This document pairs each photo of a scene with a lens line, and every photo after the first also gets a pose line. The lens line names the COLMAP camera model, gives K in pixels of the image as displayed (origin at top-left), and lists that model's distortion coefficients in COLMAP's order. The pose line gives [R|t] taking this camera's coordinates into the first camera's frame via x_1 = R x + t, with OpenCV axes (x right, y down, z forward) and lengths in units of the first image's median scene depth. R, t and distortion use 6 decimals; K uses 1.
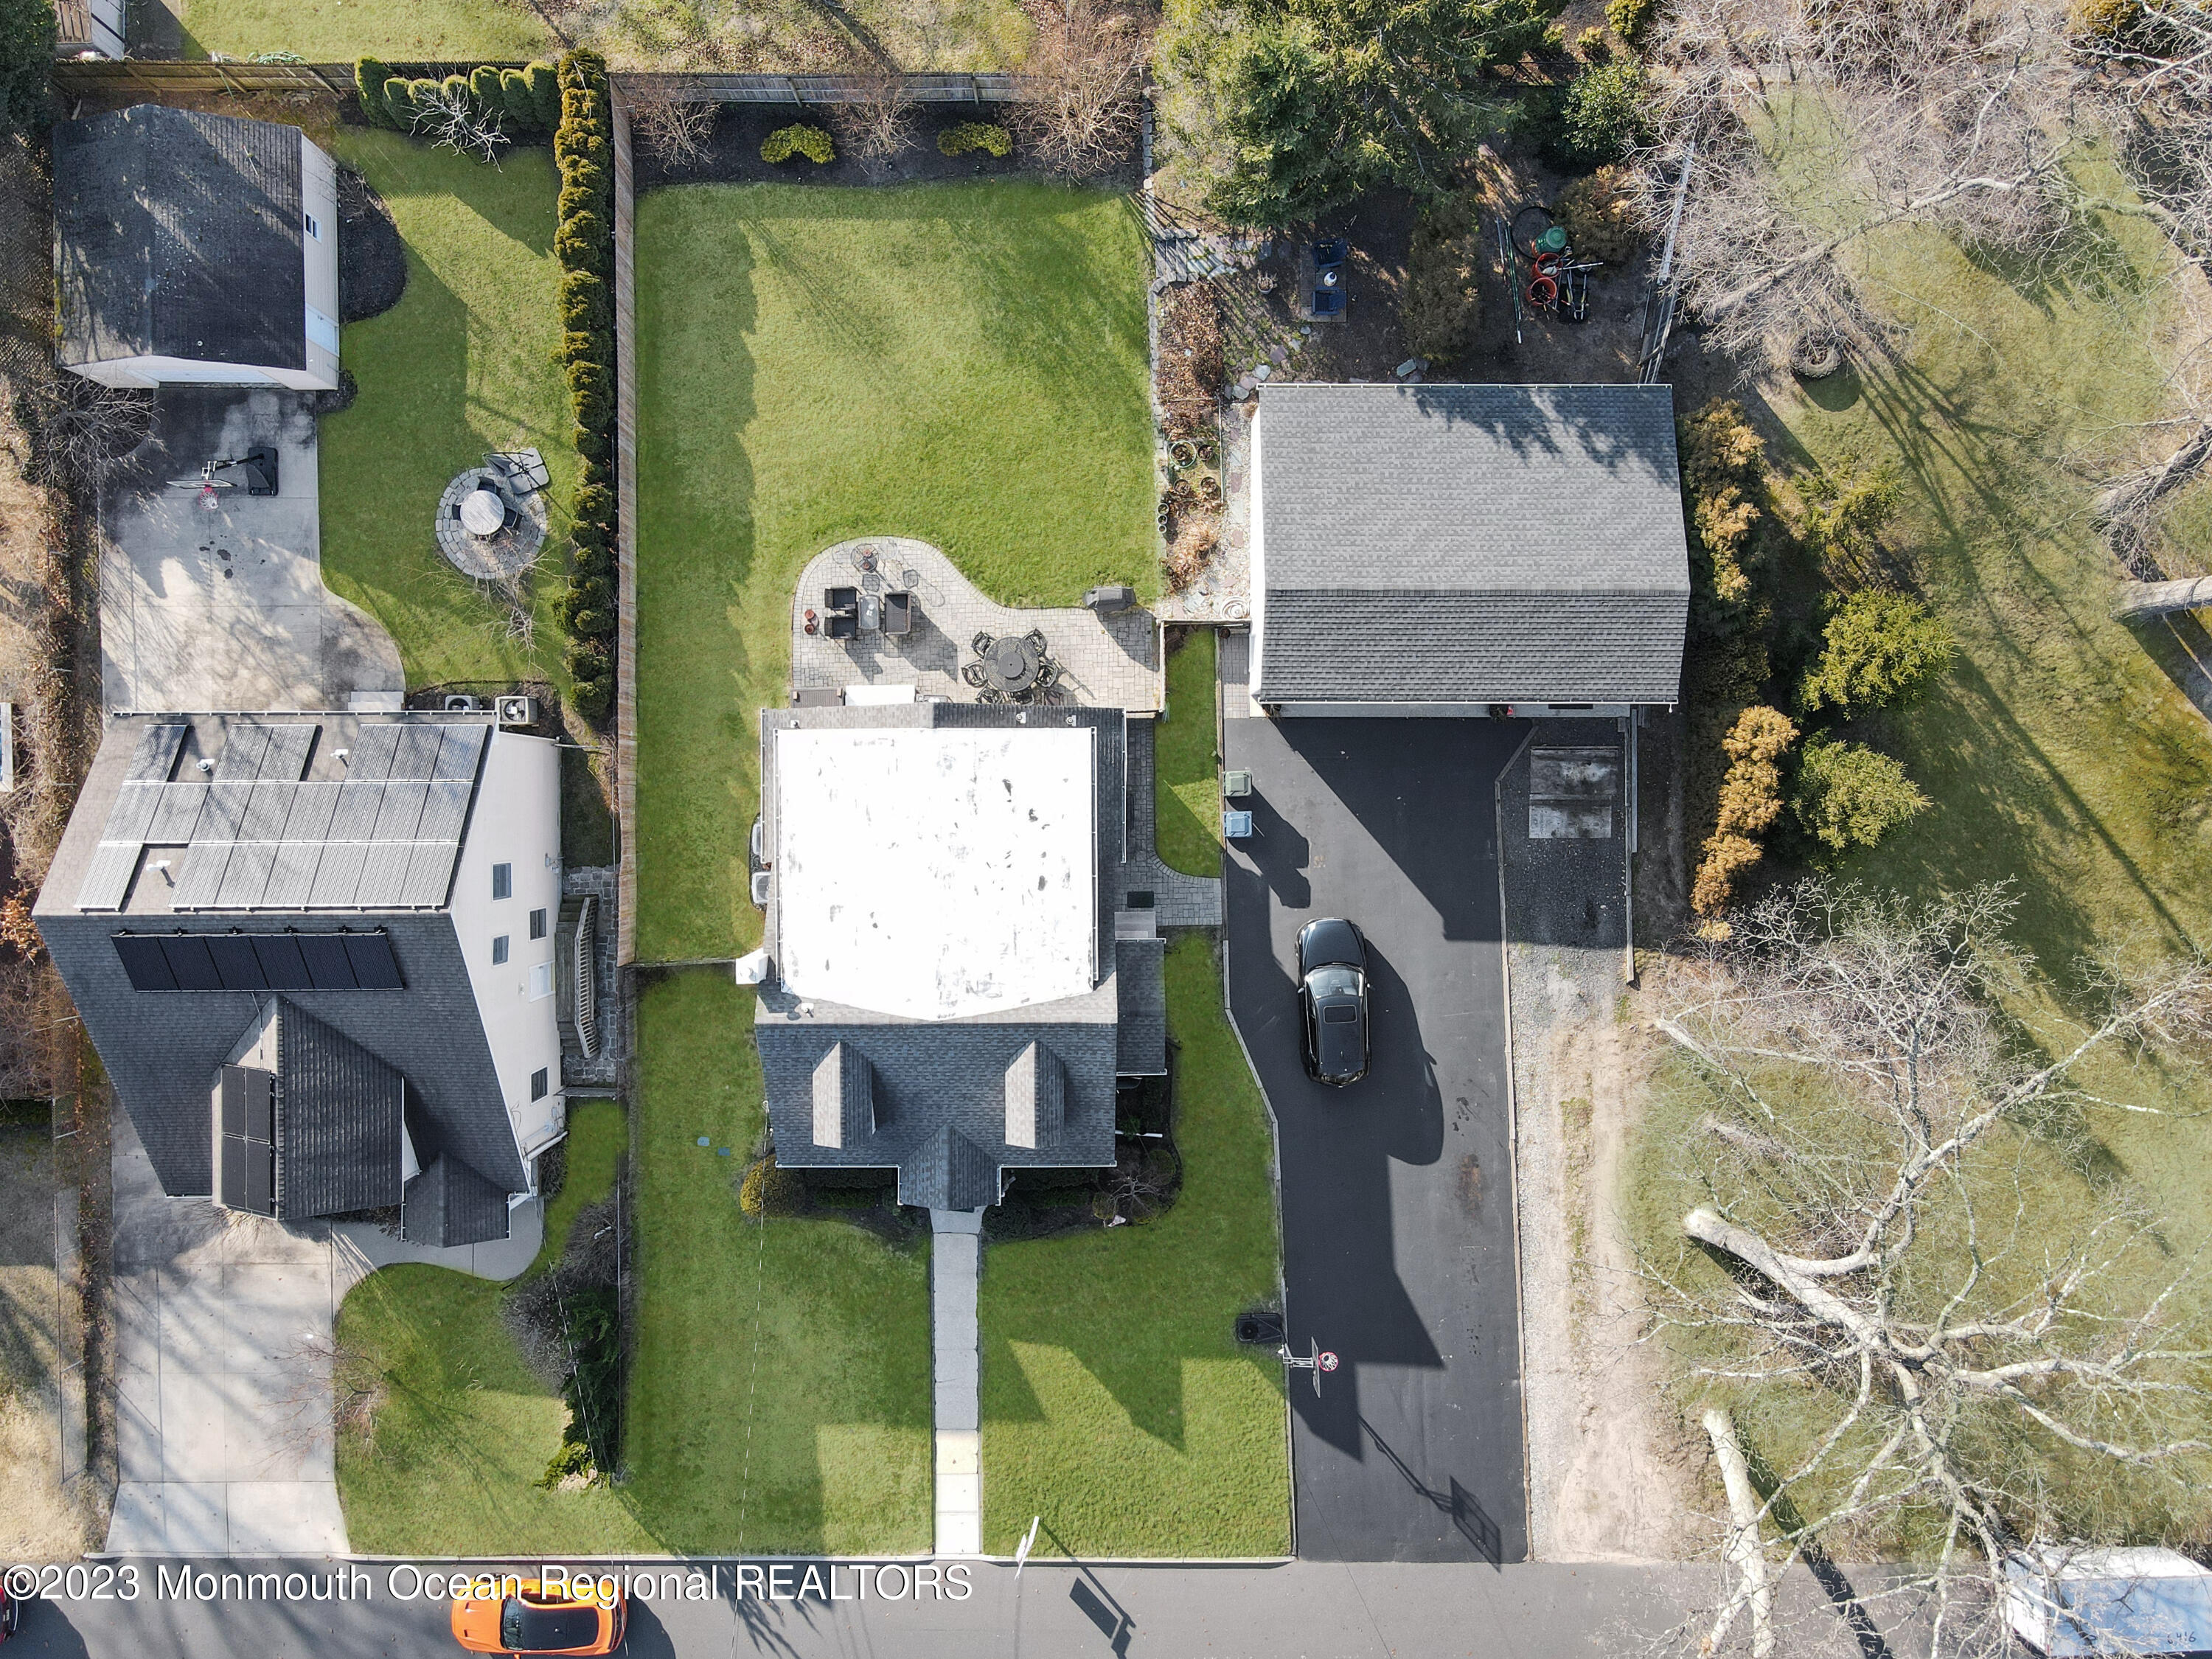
lens RADIAL K [[1680.2, 0, 1090.9], [0, 1680.2, 830.0], [0, 0, 1]] dist [-0.007051, 0.000252]
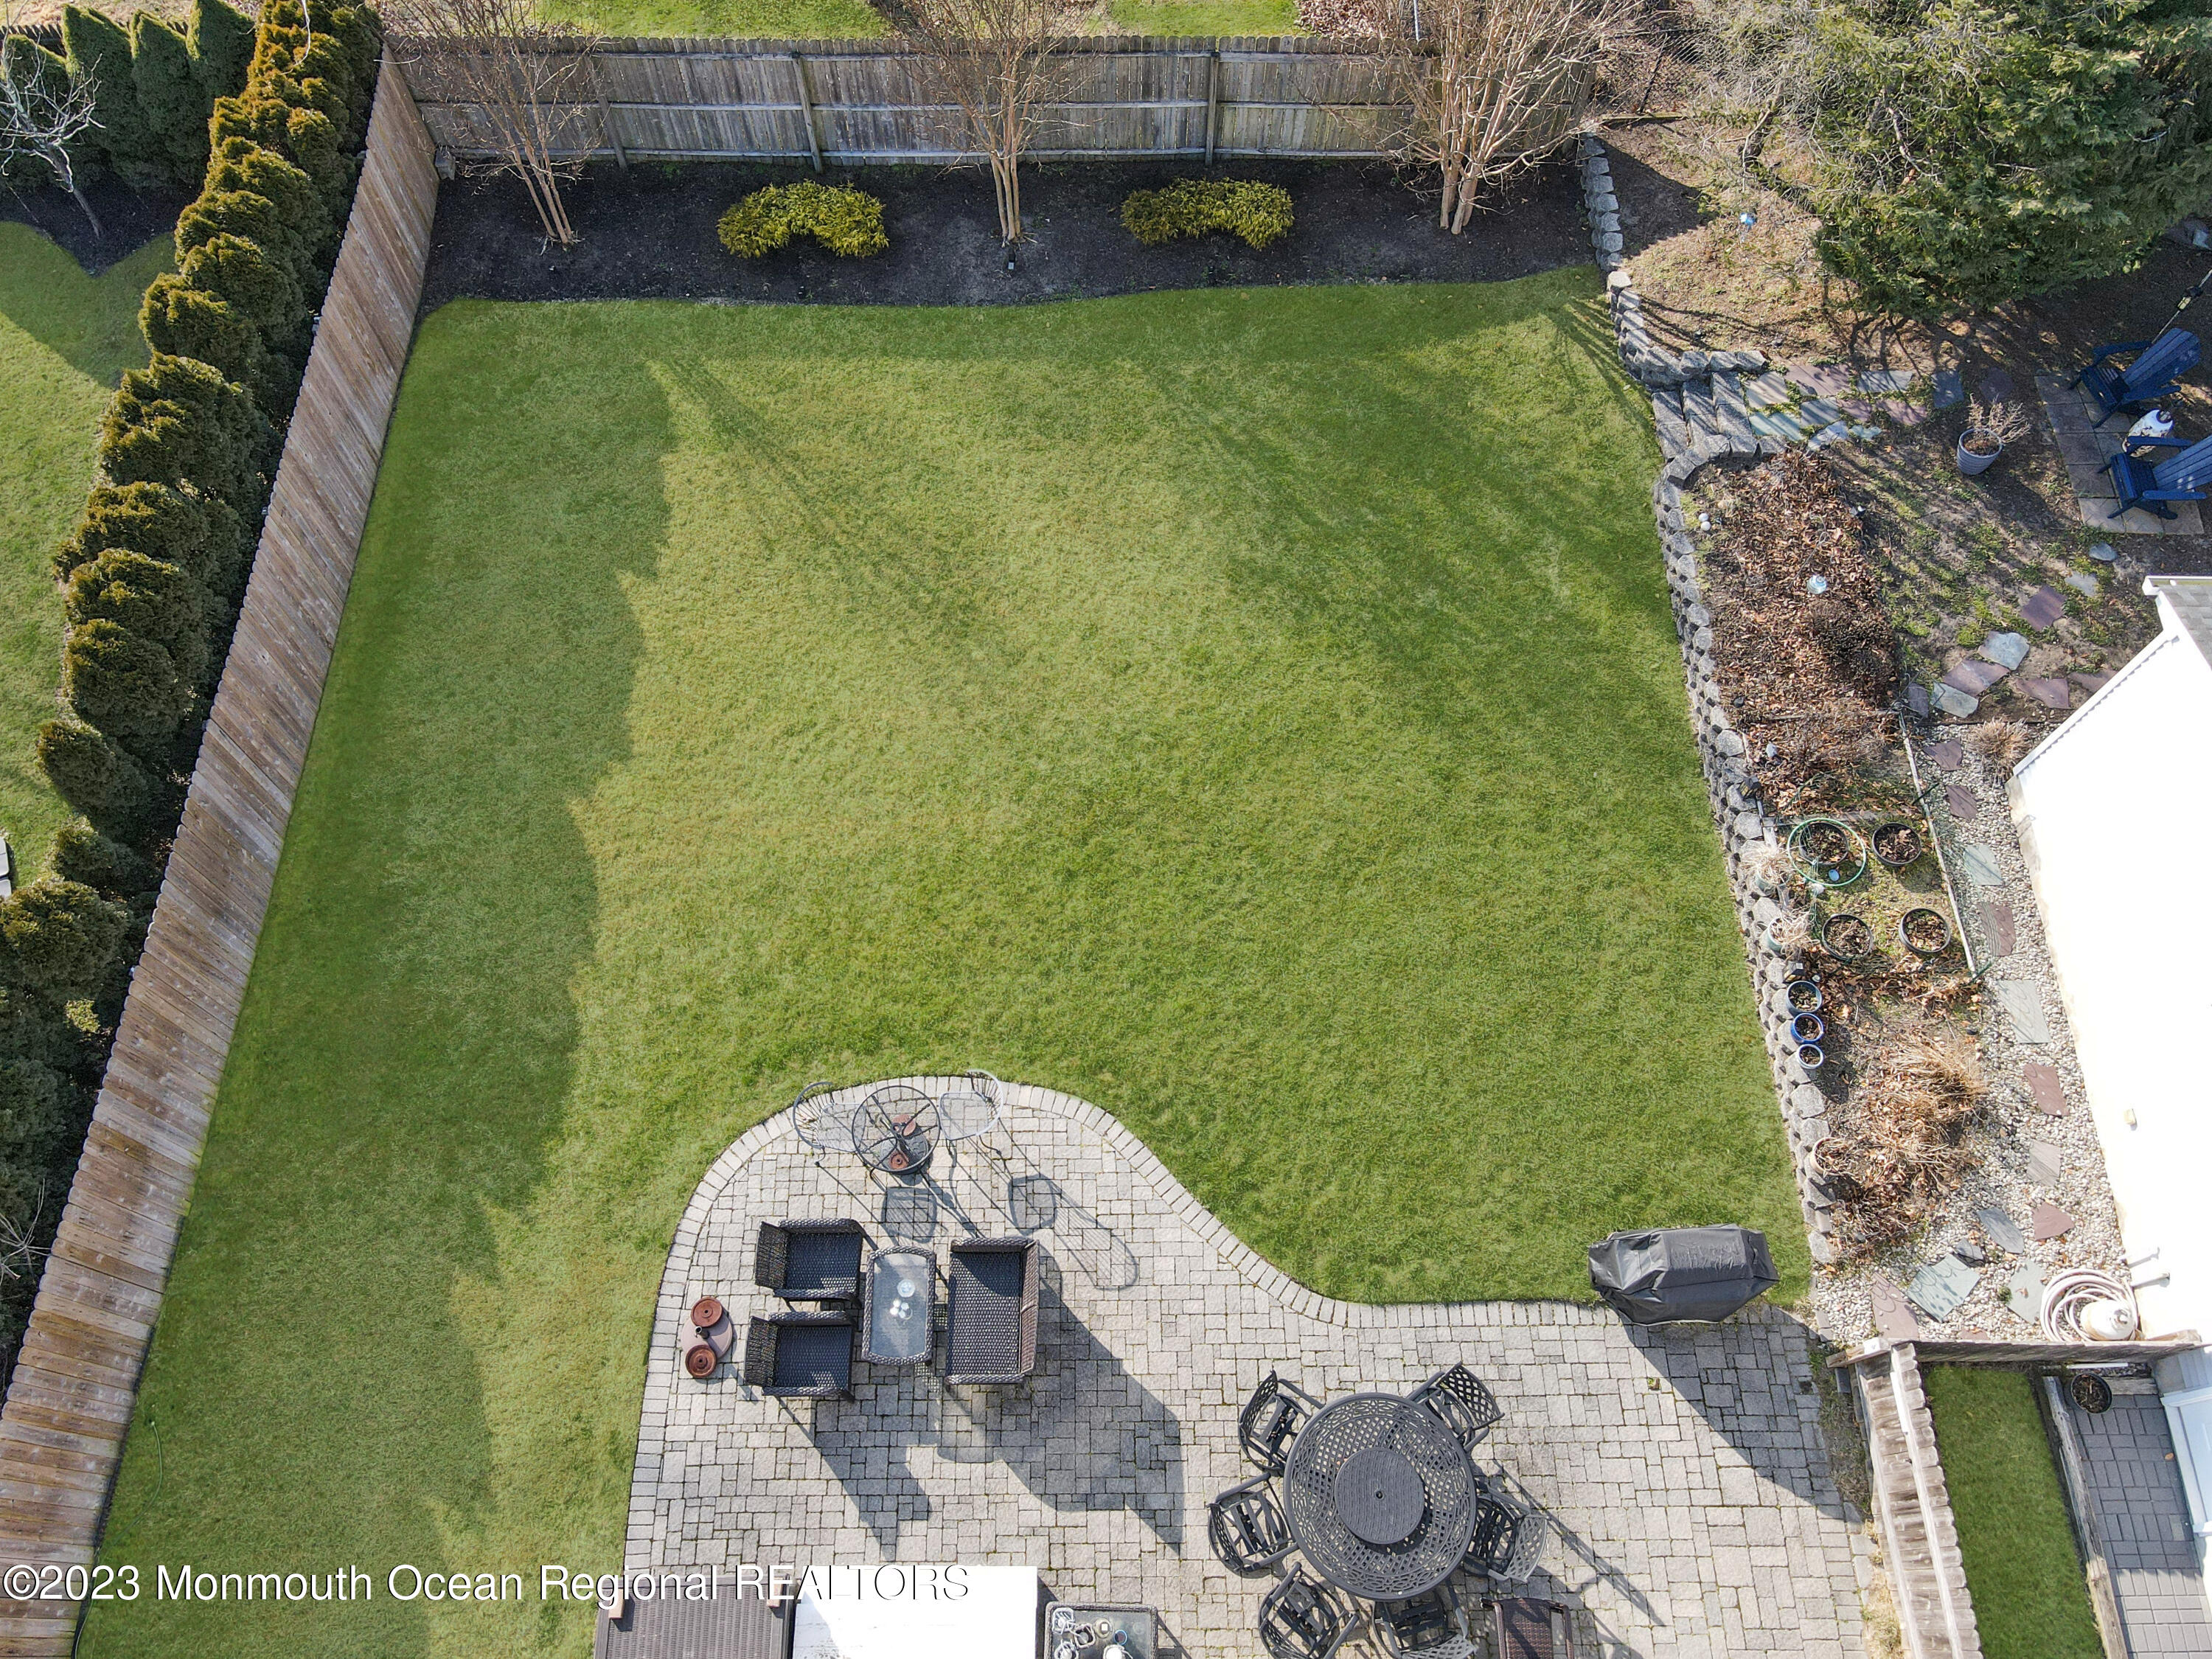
lens RADIAL K [[1680.2, 0, 1090.9], [0, 1680.2, 830.0], [0, 0, 1]] dist [-0.007051, 0.000252]
pose [[0.999656, 0.004275, -0.025886, -0.088284], [-0.014924, 0.904118, -0.427022, -0.077043], [0.021578, 0.427262, 0.903870, 0.679096]]
